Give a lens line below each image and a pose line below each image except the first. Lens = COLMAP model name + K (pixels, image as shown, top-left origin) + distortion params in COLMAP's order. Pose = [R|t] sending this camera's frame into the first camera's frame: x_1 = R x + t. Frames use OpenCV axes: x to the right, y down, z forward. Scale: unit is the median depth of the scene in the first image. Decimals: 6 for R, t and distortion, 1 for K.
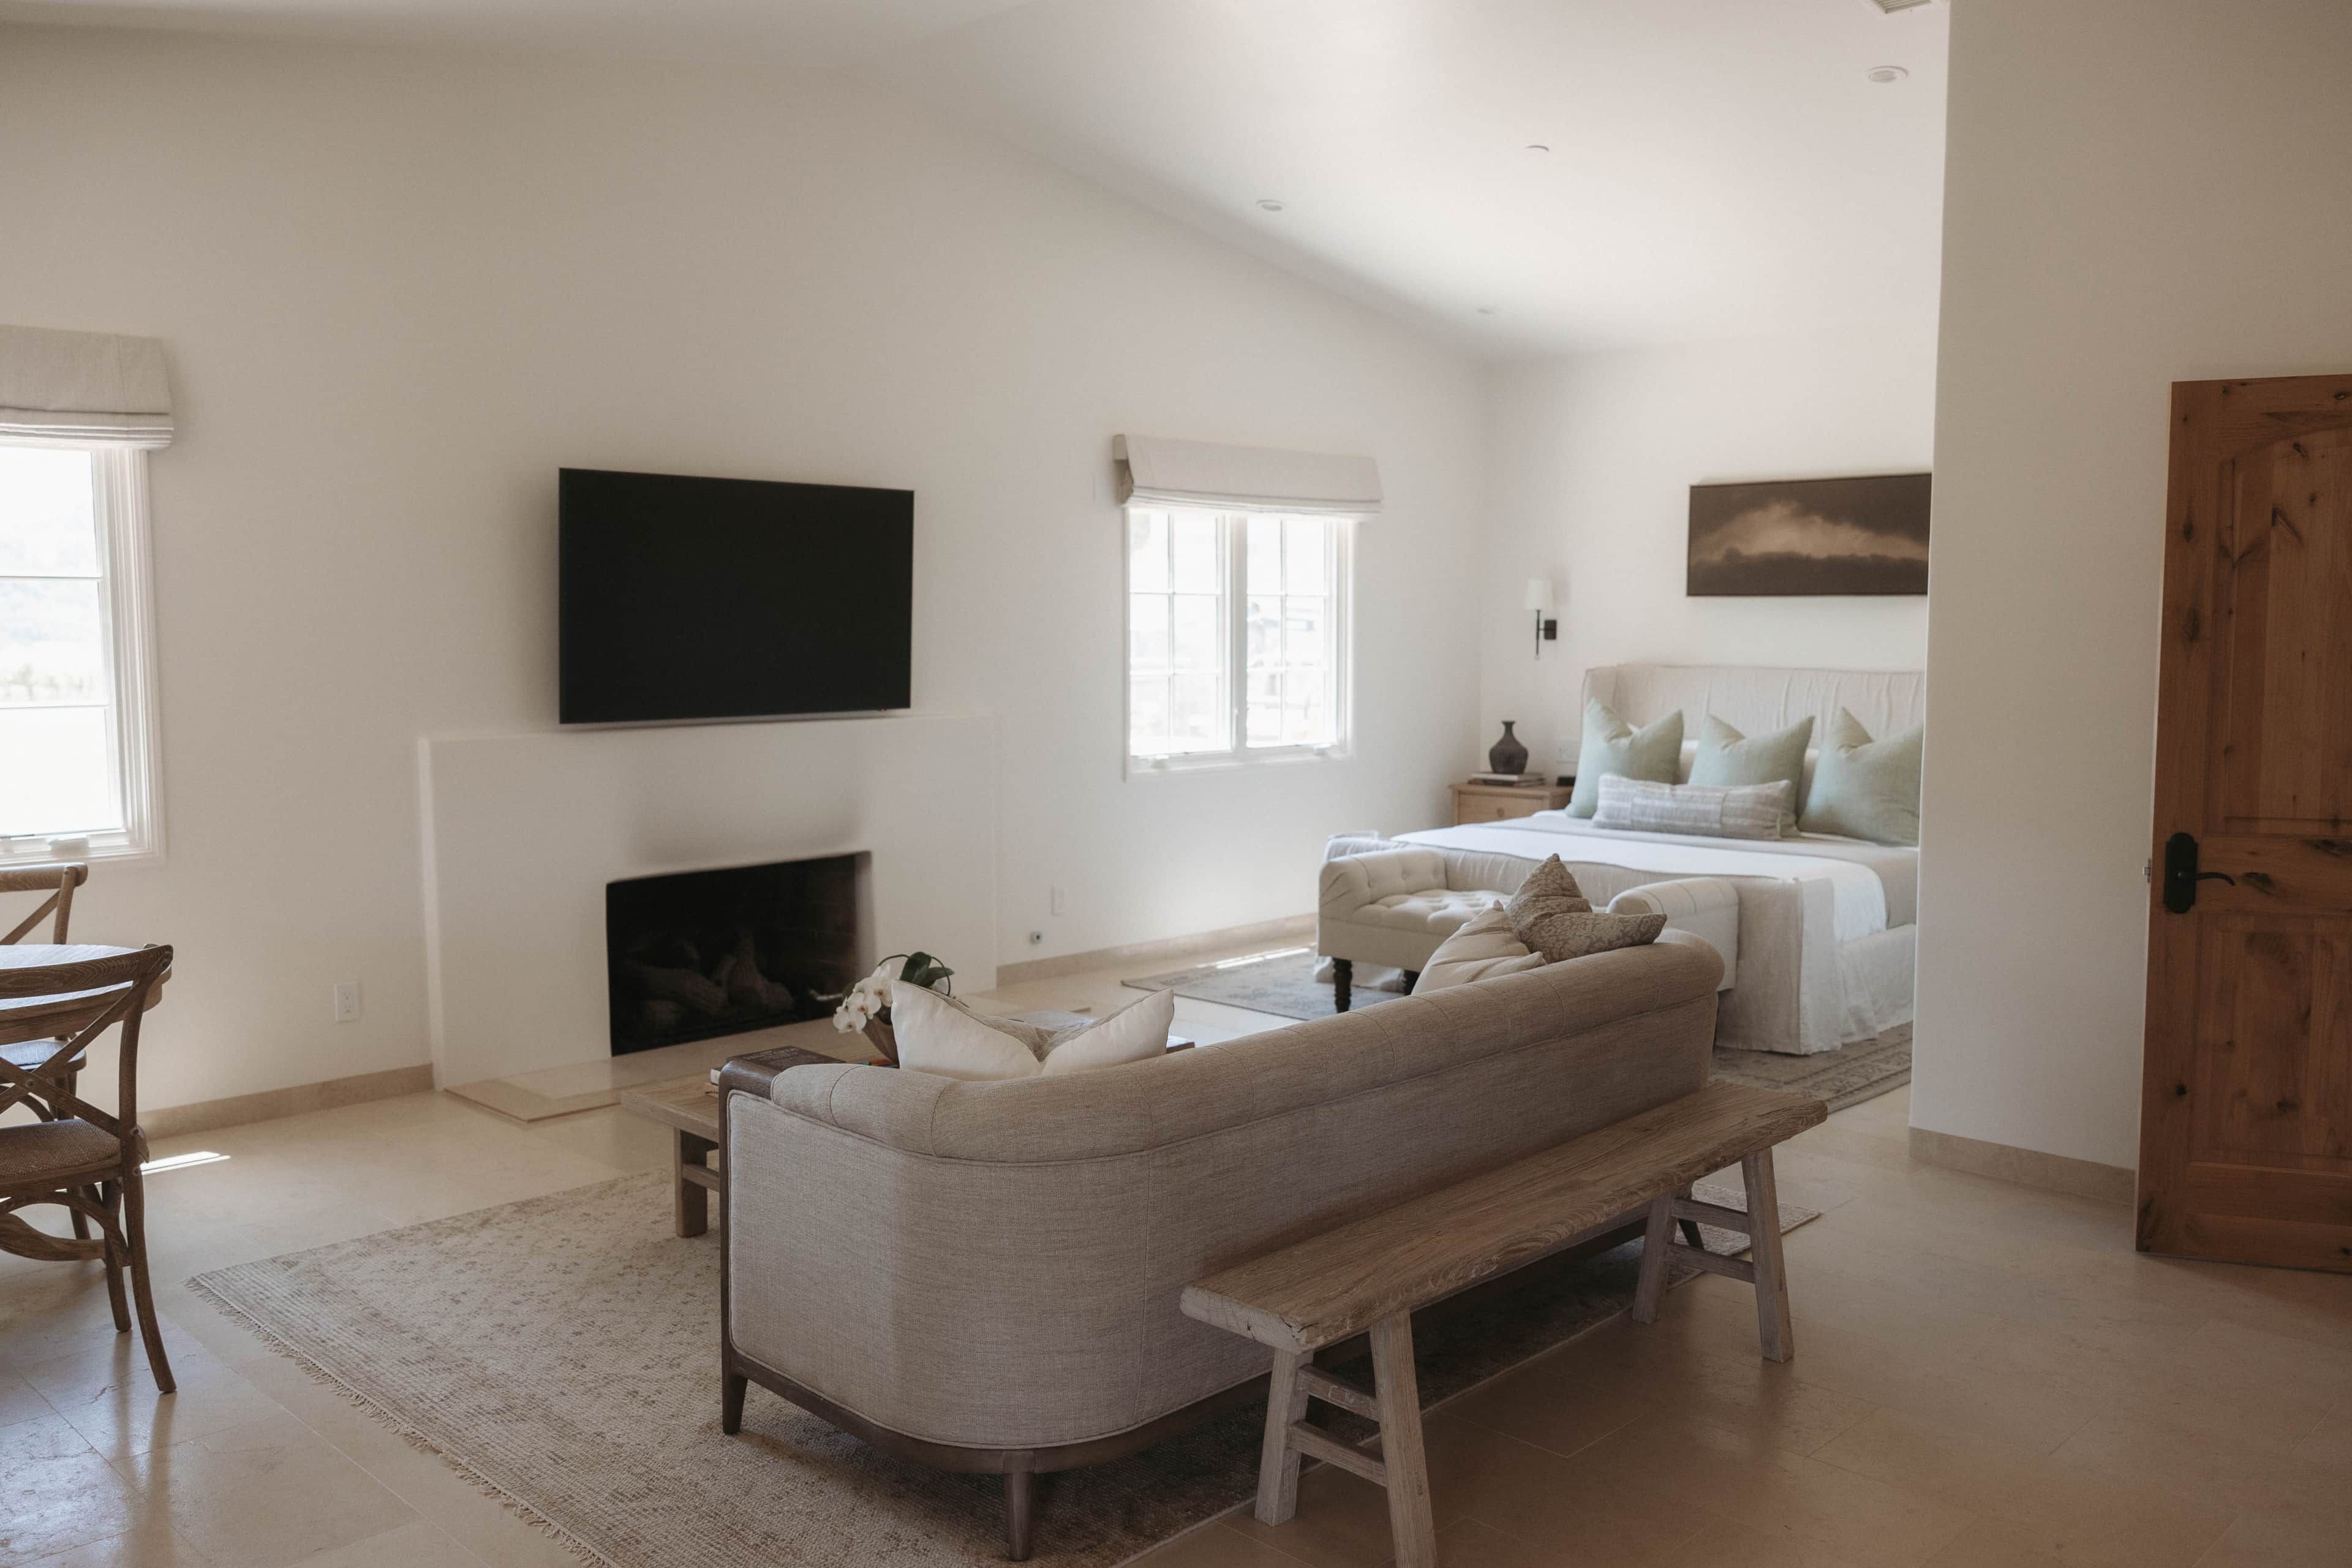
lens RADIAL K [[1889.3, 0, 1176.0], [0, 1889.3, 784.0], [0, 0, 1]] dist [0.011861, 0.006707]
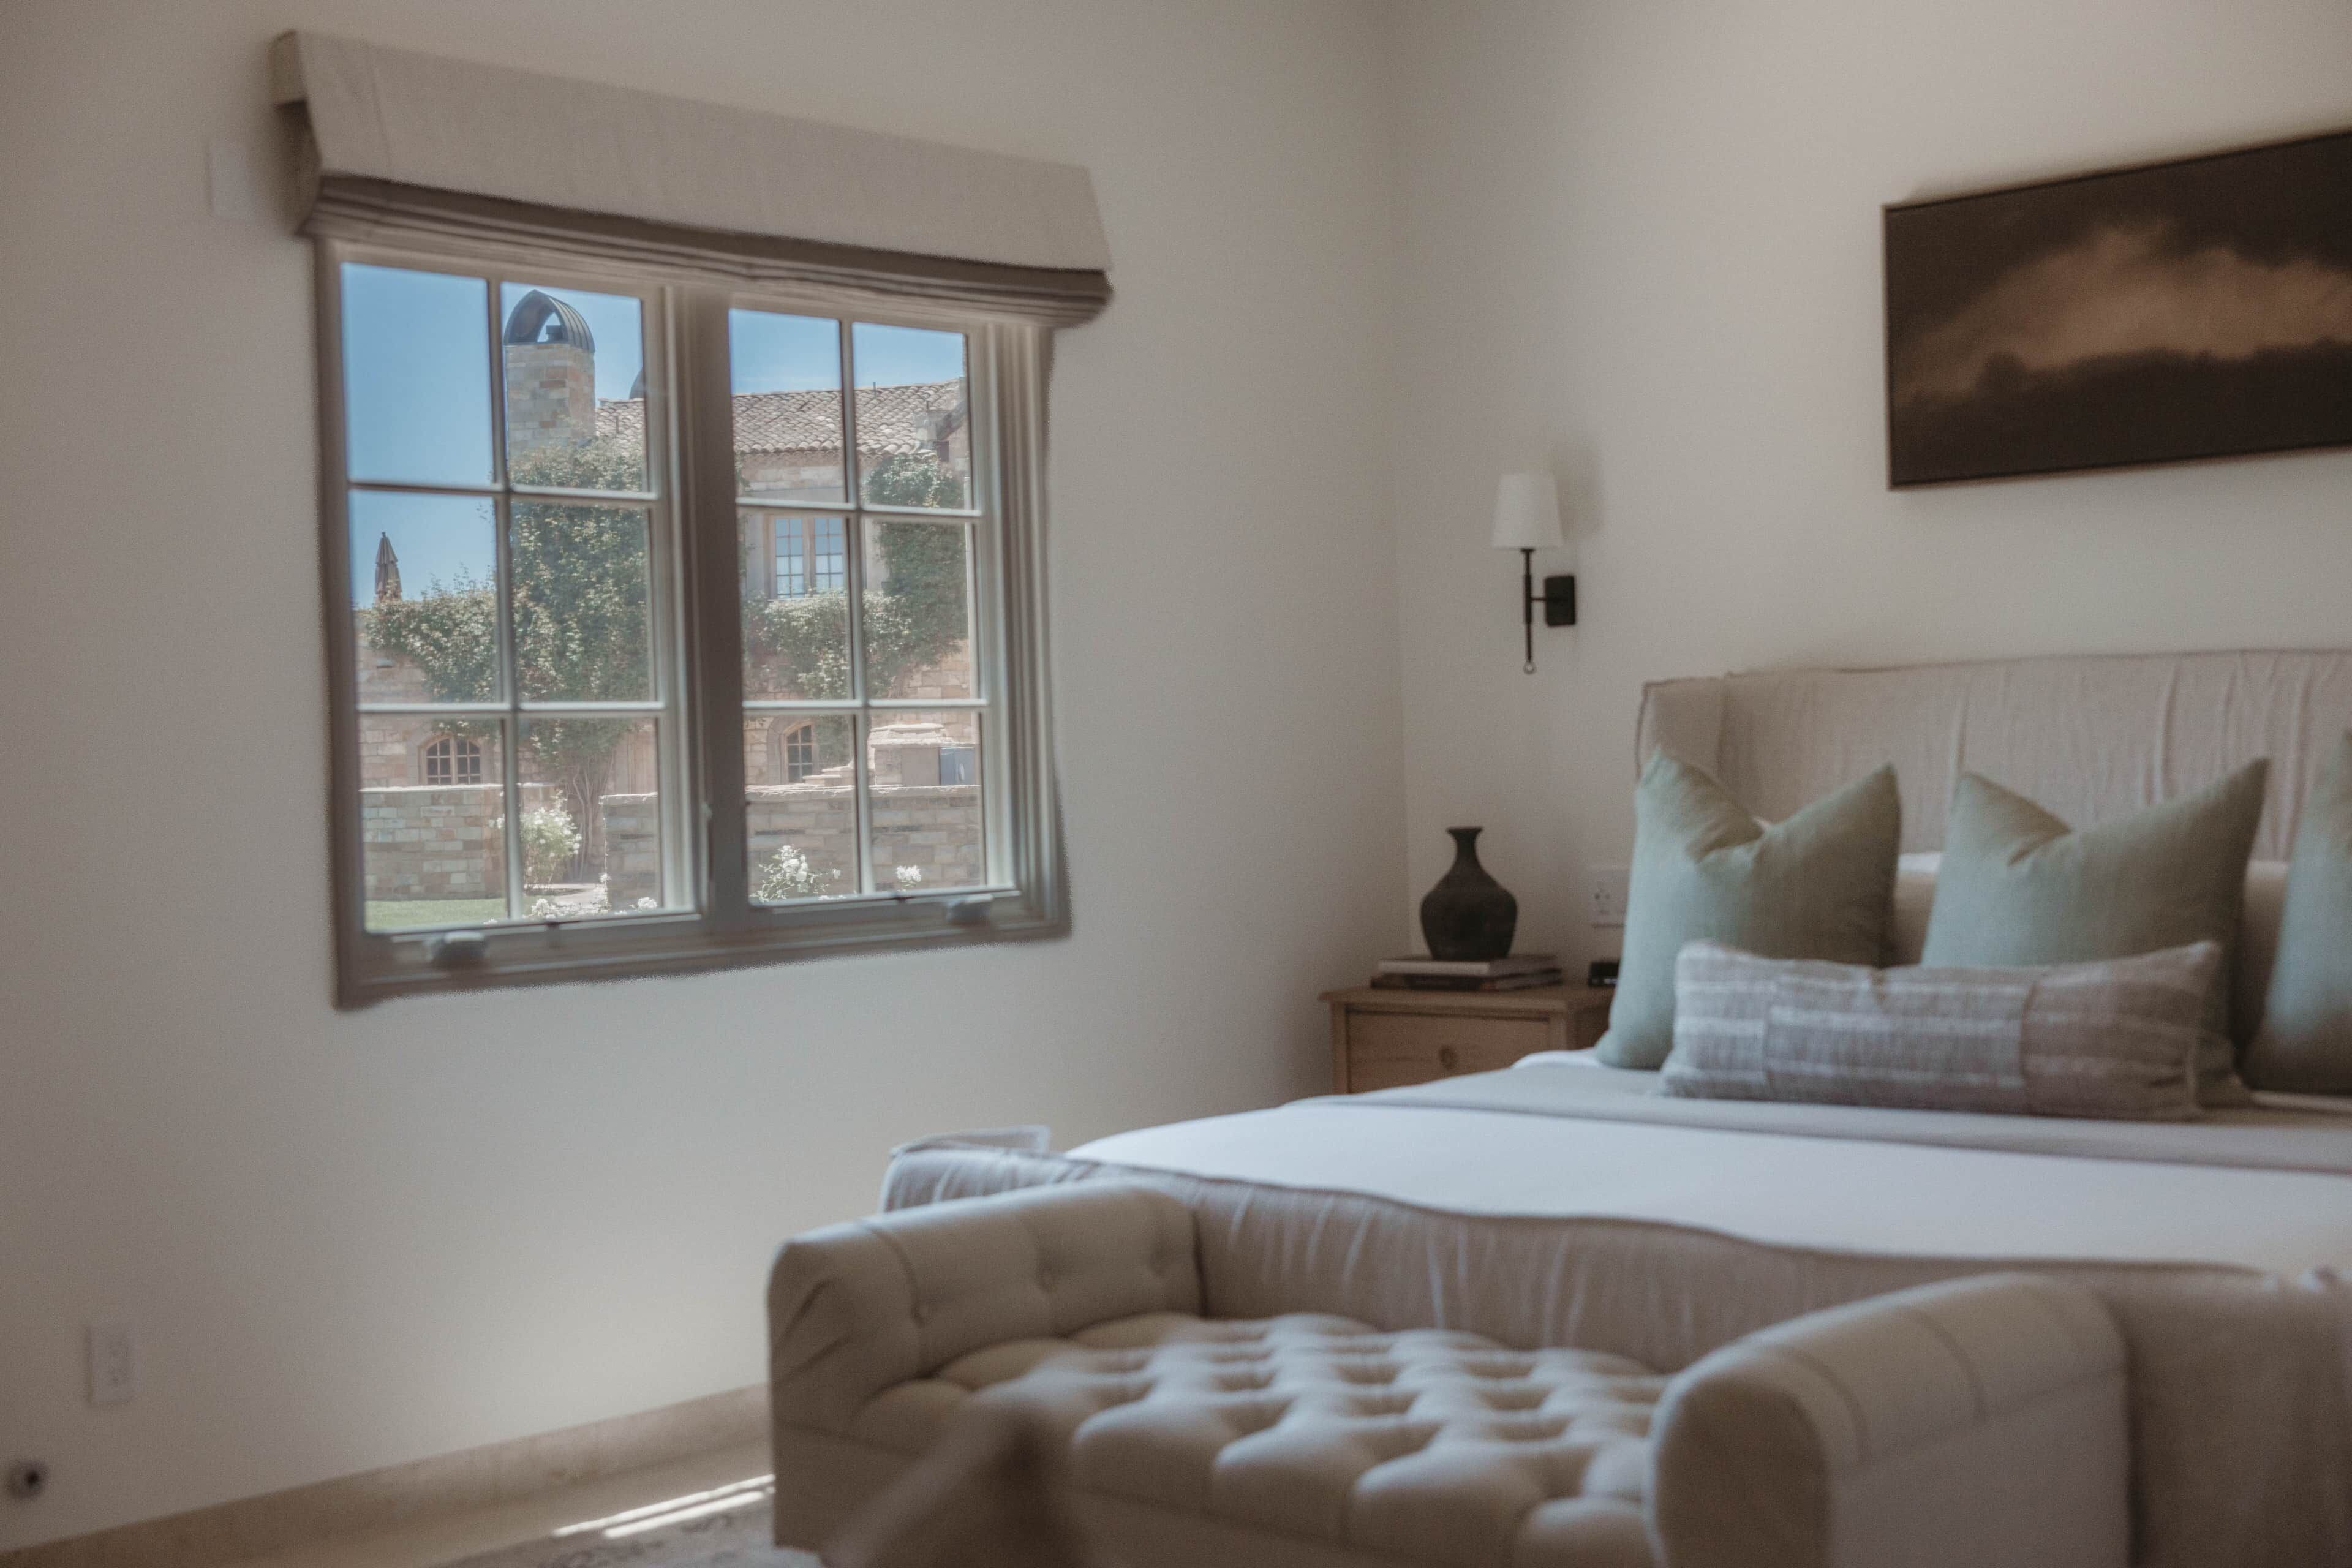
lens RADIAL K [[2838.0, 0, 1176.0], [0, 2838.0, 784.0], [0, 0, 1]] dist [0.011155, 0.024011]
pose [[0.999415, -0.031200, 0.014043, 0.121435], [0.032241, 0.996171, -0.081263, 0.005036], [-0.011454, 0.081668, 0.996594, 0.455973]]
